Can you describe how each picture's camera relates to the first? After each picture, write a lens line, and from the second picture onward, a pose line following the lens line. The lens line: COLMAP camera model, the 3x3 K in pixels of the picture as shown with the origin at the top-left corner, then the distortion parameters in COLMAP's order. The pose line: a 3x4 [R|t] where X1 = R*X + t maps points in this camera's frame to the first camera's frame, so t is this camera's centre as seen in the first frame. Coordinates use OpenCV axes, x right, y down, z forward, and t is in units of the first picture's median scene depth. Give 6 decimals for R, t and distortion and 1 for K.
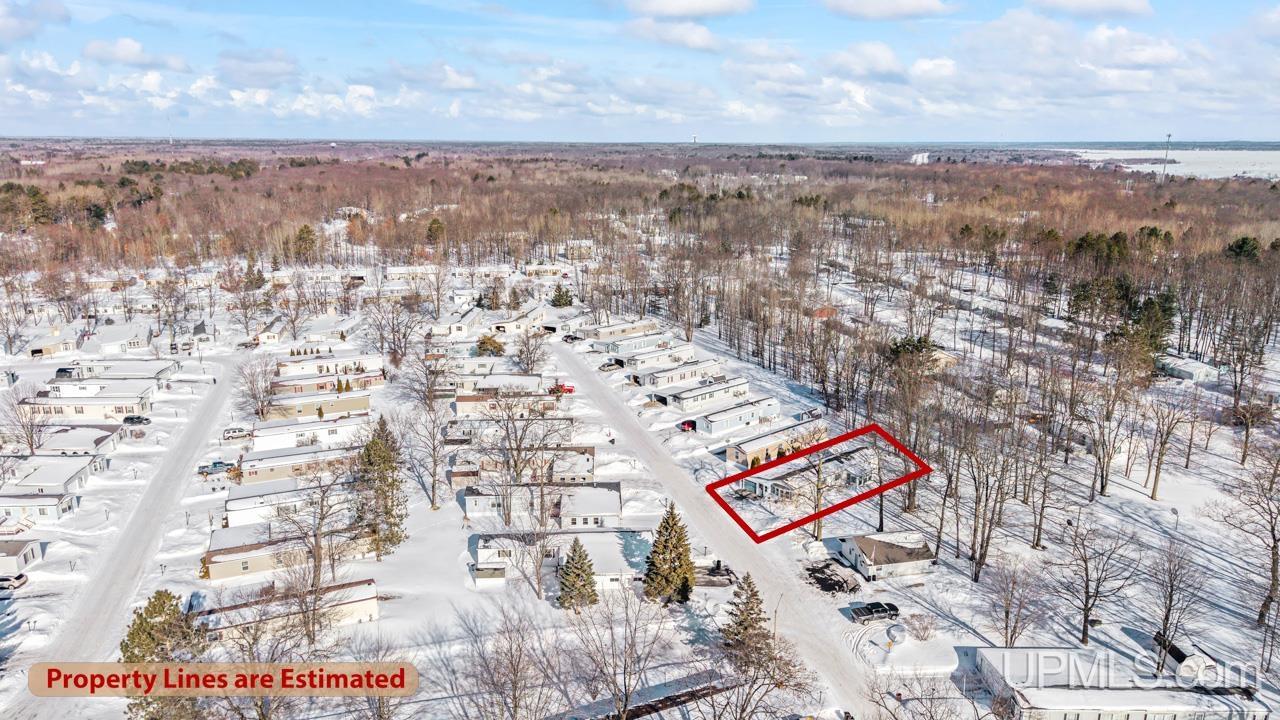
lens RADIAL K [[780.8, 0, 640.0], [0, 780.8, 360.0], [0, 0, 1]] dist [0.001804, -0.000810]
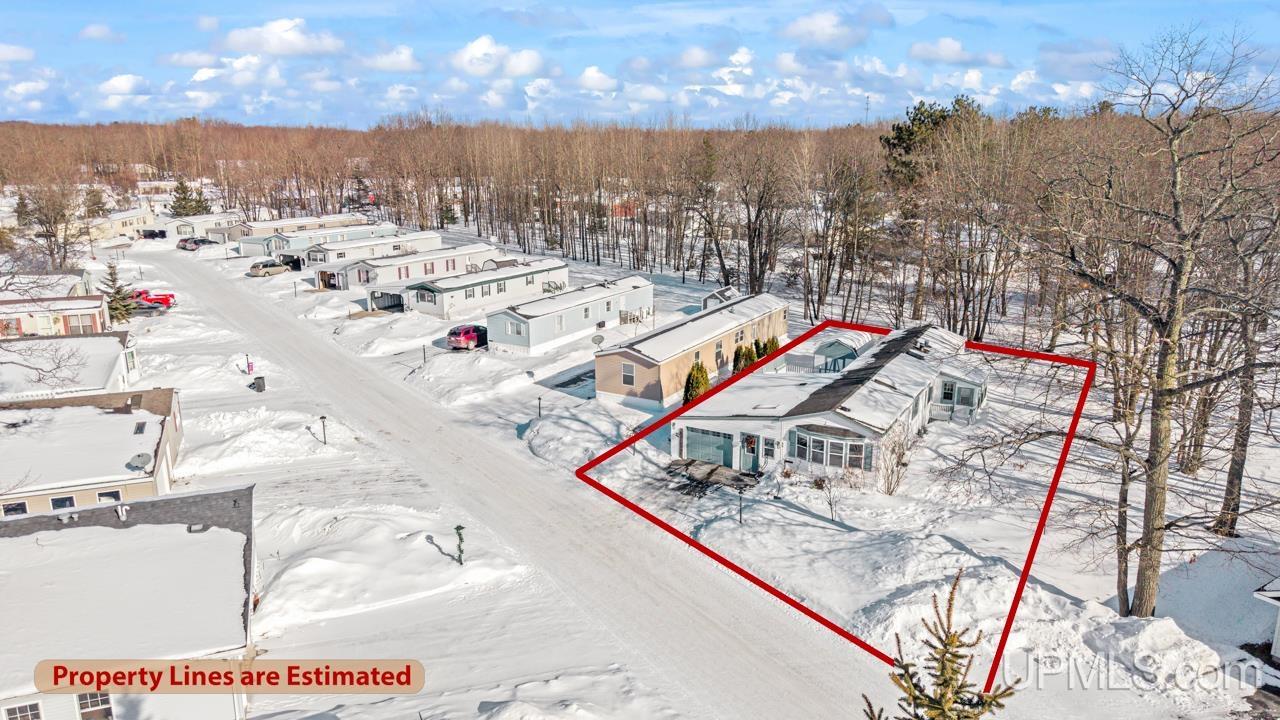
lens RADIAL K [[780.8, 0, 640.0], [0, 780.8, 360.0], [0, 0, 1]] dist [0.001804, -0.000810]
pose [[0.934621, -0.078396, 0.346897, 0.004644], [0.080154, 0.996739, 0.009303, 0.108094], [-0.346495, 0.019110, 0.937857, 0.636536]]
